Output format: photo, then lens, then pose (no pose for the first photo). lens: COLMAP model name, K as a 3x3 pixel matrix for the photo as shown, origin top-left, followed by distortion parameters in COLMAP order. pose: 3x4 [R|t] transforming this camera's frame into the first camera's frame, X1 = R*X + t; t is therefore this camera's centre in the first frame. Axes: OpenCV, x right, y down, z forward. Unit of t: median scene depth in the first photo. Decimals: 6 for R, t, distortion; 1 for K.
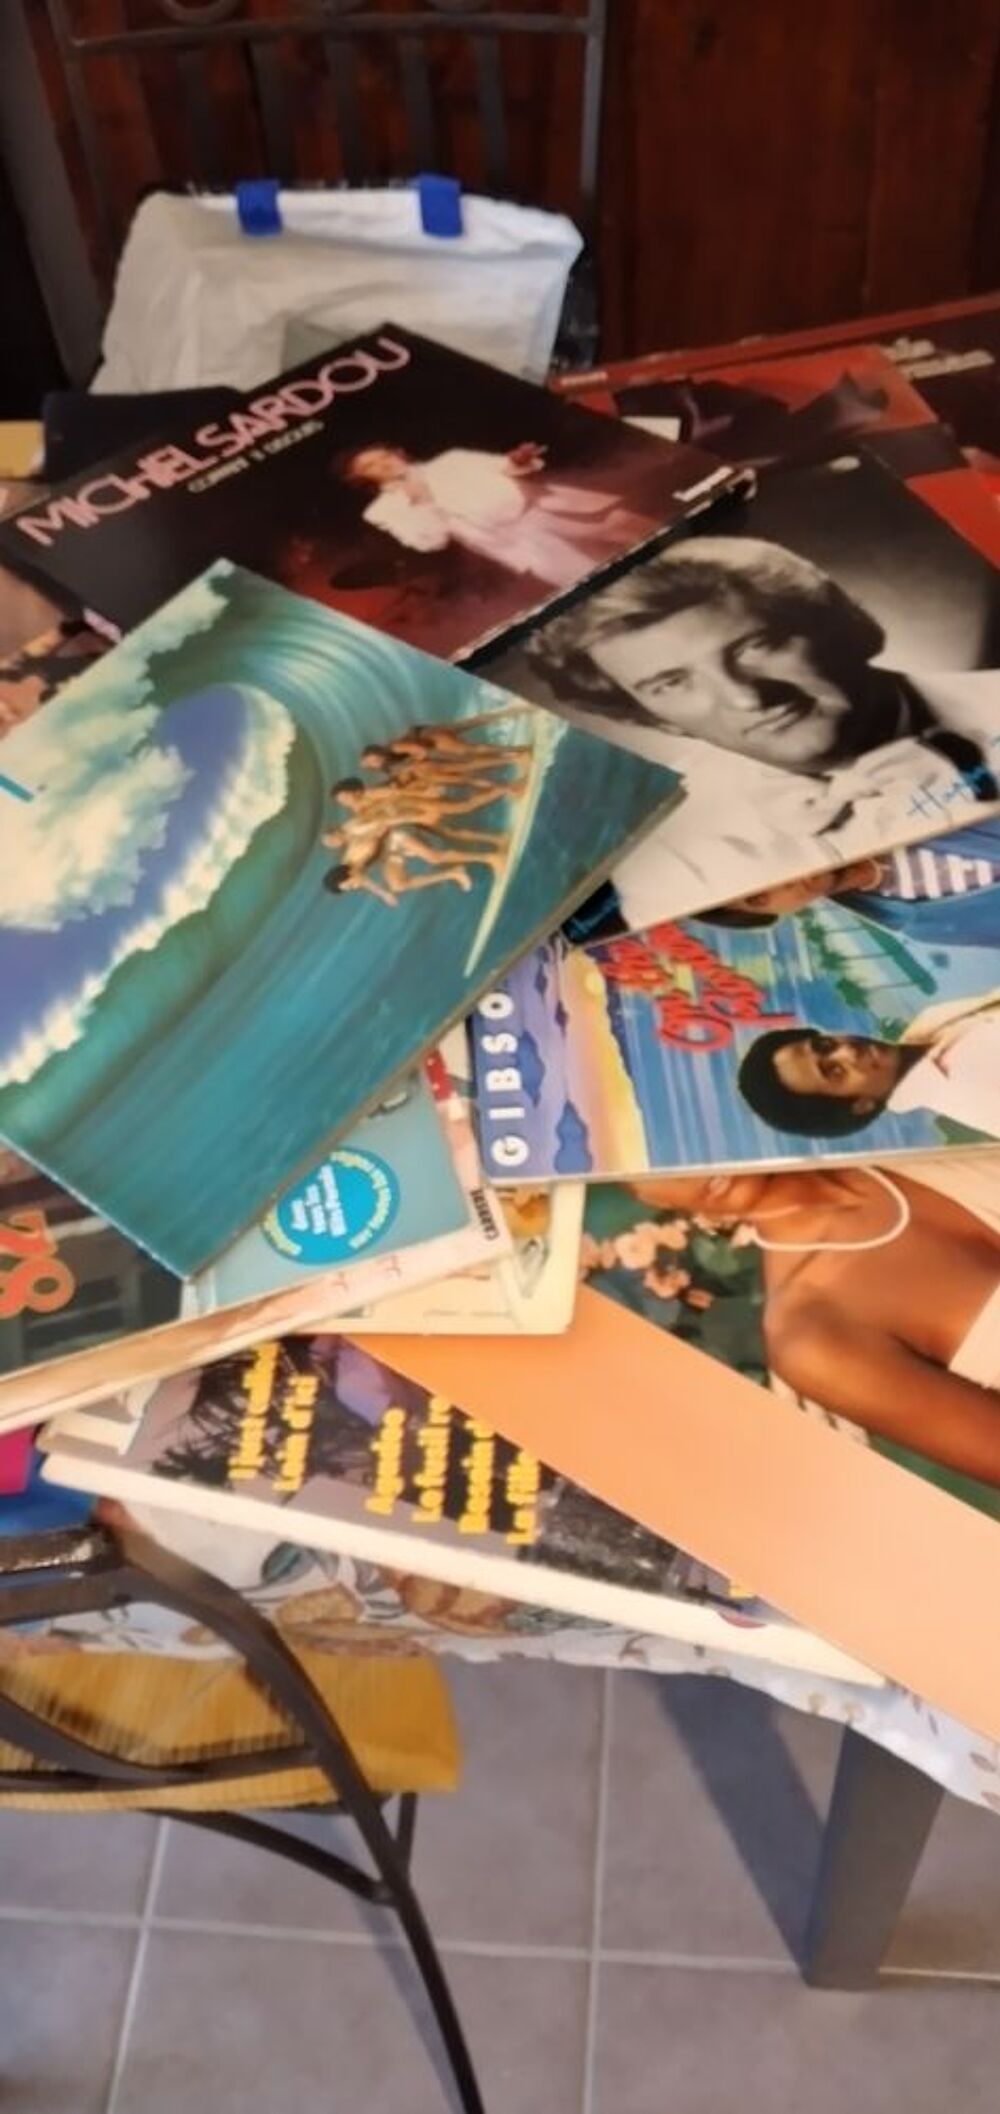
lens RADIAL K [[1673.9, 0, 526.1], [0, 1673.9, 1055.0], [0, 0, 1]] dist [0.177426, -0.464806]
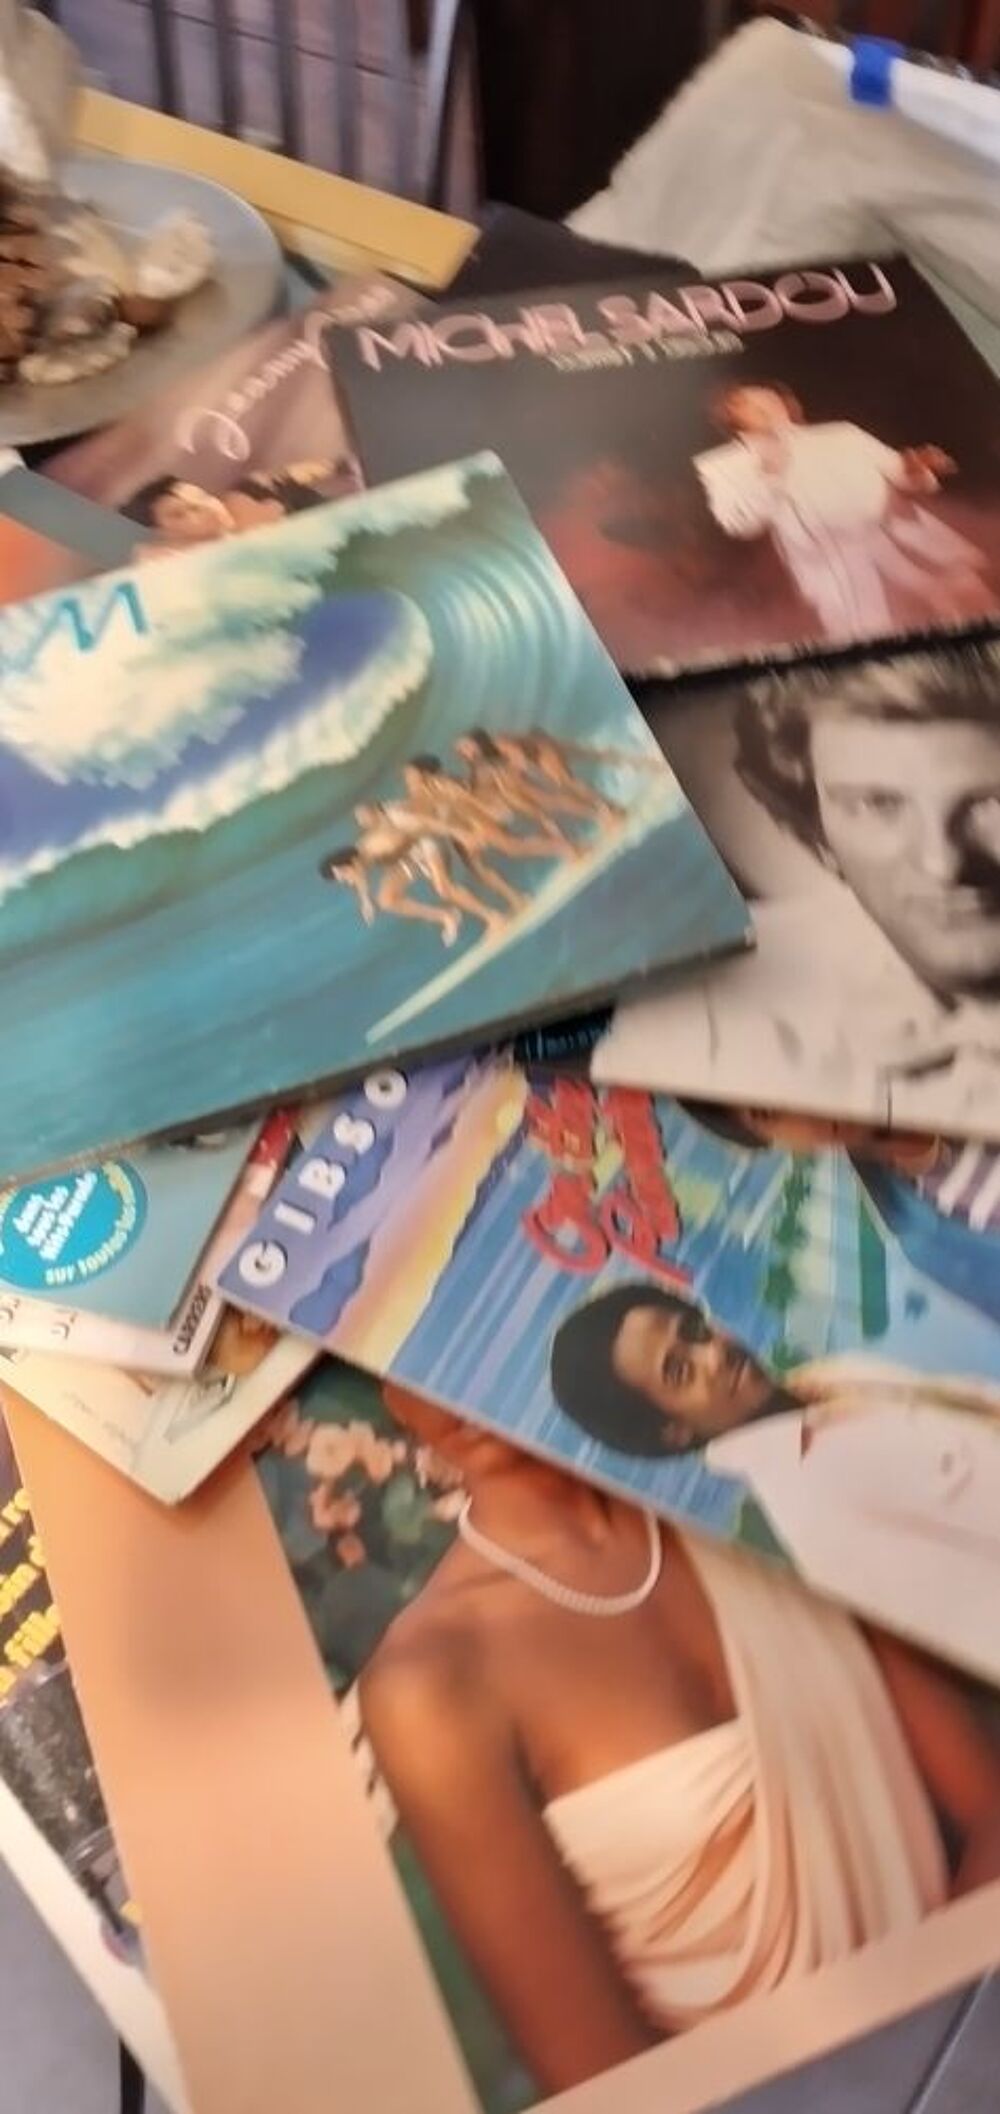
lens RADIAL K [[1673.9, 0, 526.1], [0, 1673.9, 1055.0], [0, 0, 1]] dist [0.177426, -0.464806]
pose [[0.851018, 0.449257, -0.271912, 0.251647], [-0.425466, 0.893373, 0.144439, -0.188440], [0.307809, -0.007231, 0.951421, 0.234894]]
